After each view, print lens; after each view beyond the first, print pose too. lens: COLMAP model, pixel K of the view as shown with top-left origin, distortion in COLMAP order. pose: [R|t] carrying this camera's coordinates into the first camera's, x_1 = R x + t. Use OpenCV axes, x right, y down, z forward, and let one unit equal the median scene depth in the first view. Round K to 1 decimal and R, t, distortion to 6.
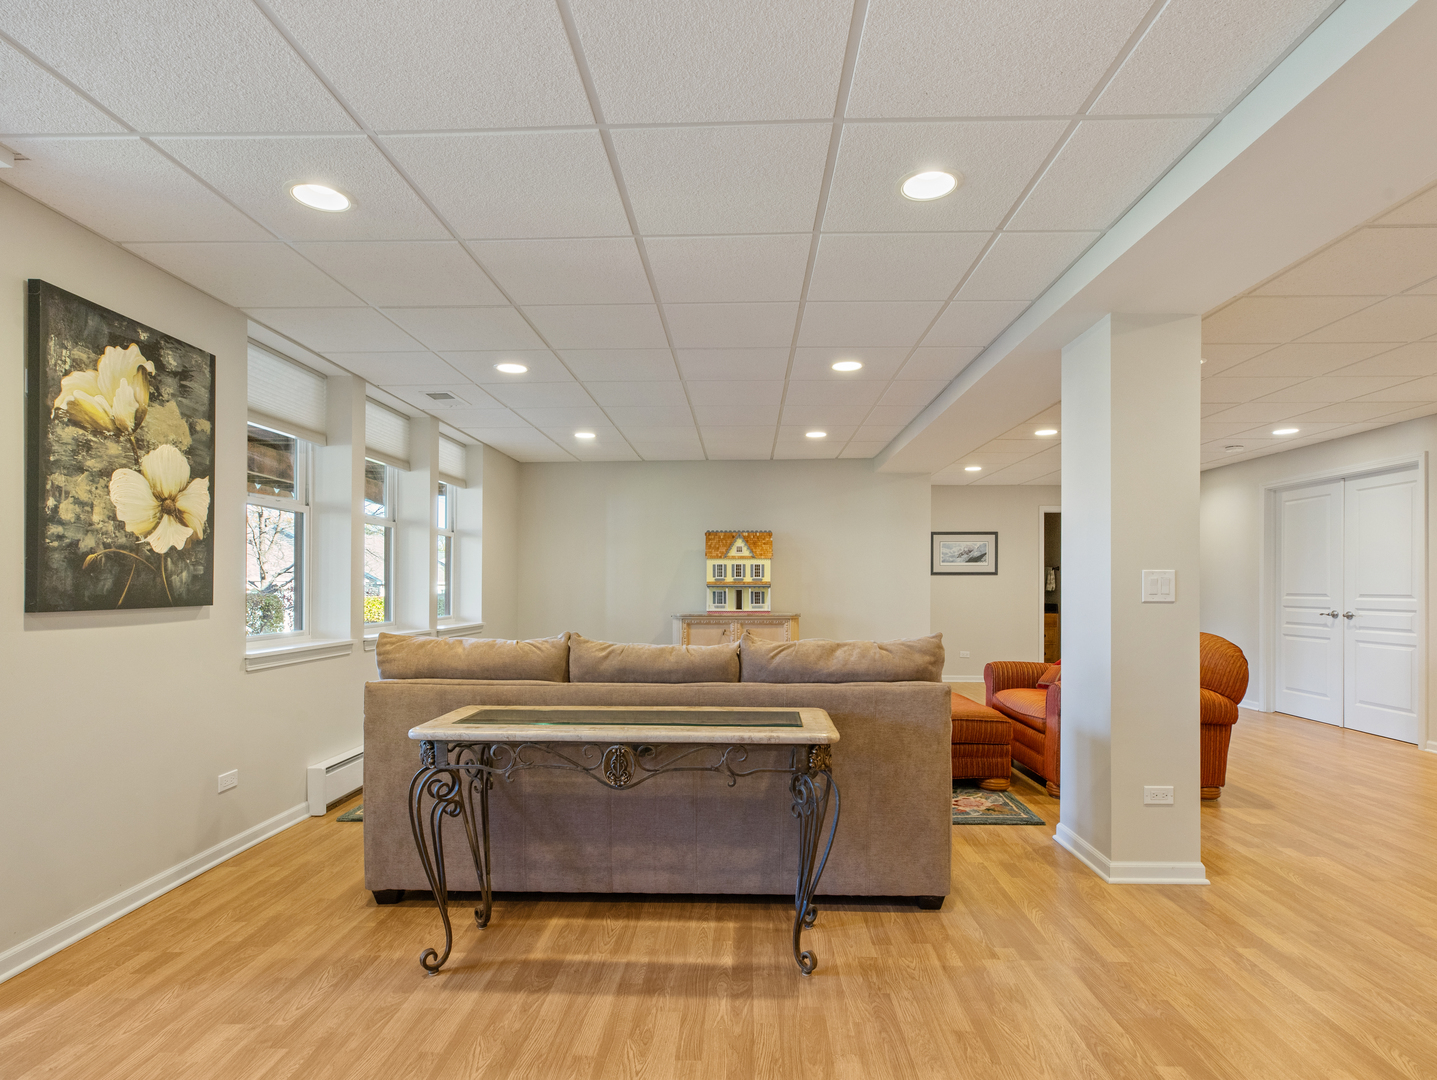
lens RADIAL K [[741.3, 0, 716.0], [0, 741.3, 598.0], [0, 0, 1]] dist [-0.000858, -0.000040]
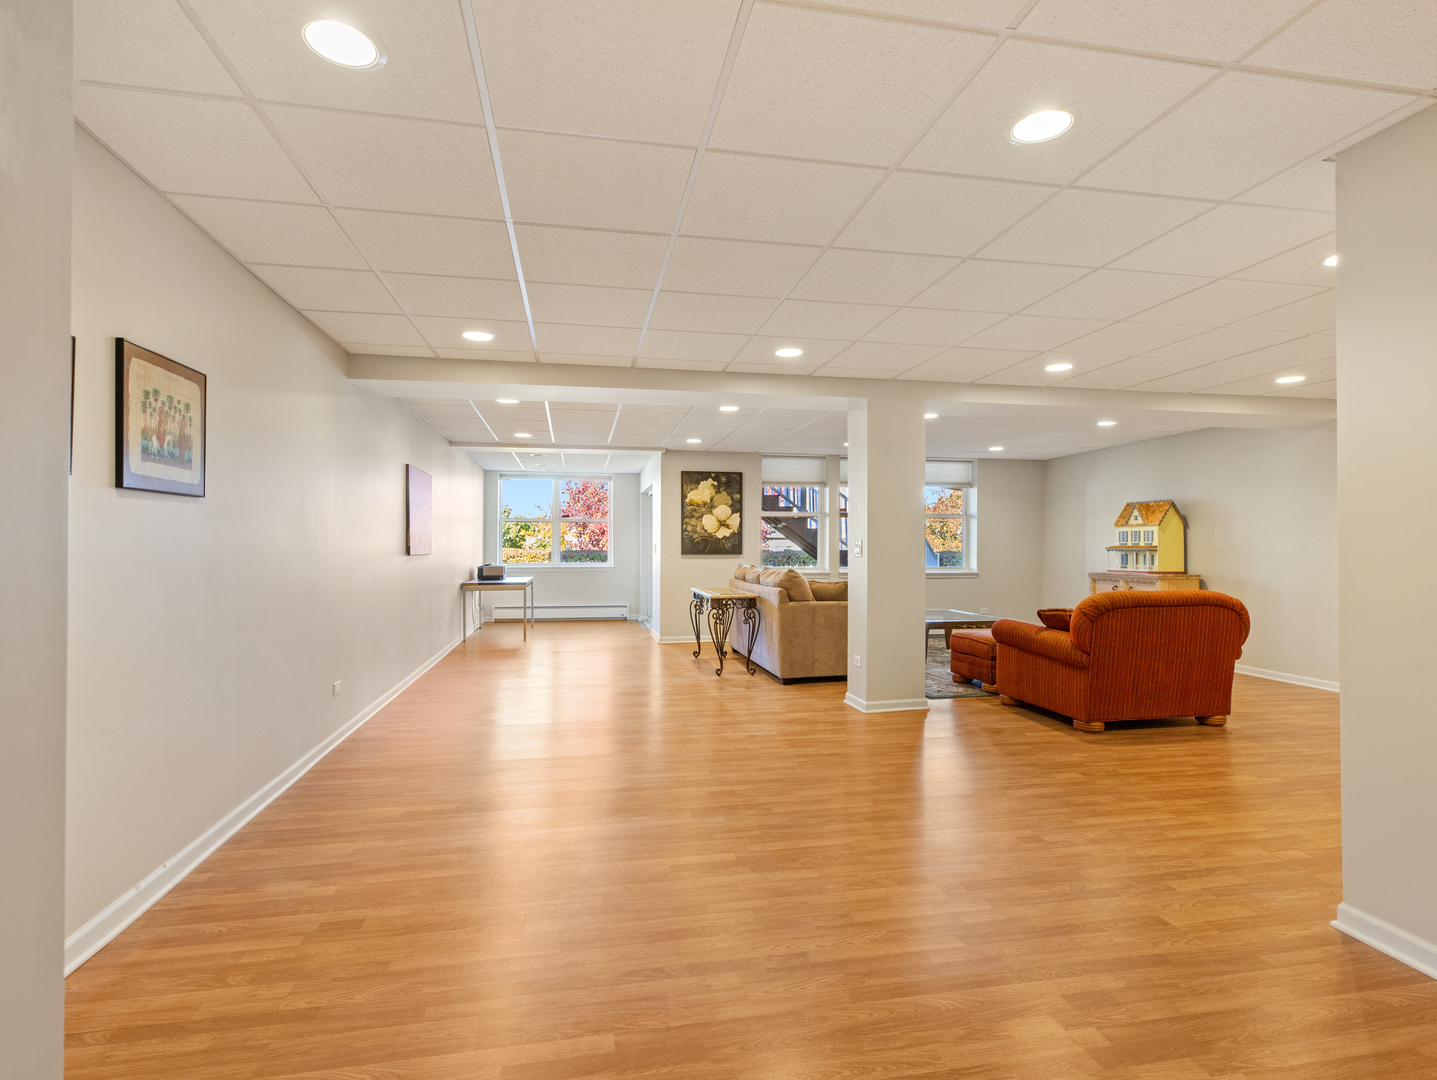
lens RADIAL K [[758.1, 0, 716.3], [0, 758.1, 557.8], [0, 0, 1]] dist [0.000170, 0.000263]
pose [[0.239823, 0.012046, -0.970742, 2.469452], [-0.019591, 0.999779, 0.007566, 0.002860], [0.970619, 0.017203, 0.240006, 0.163986]]
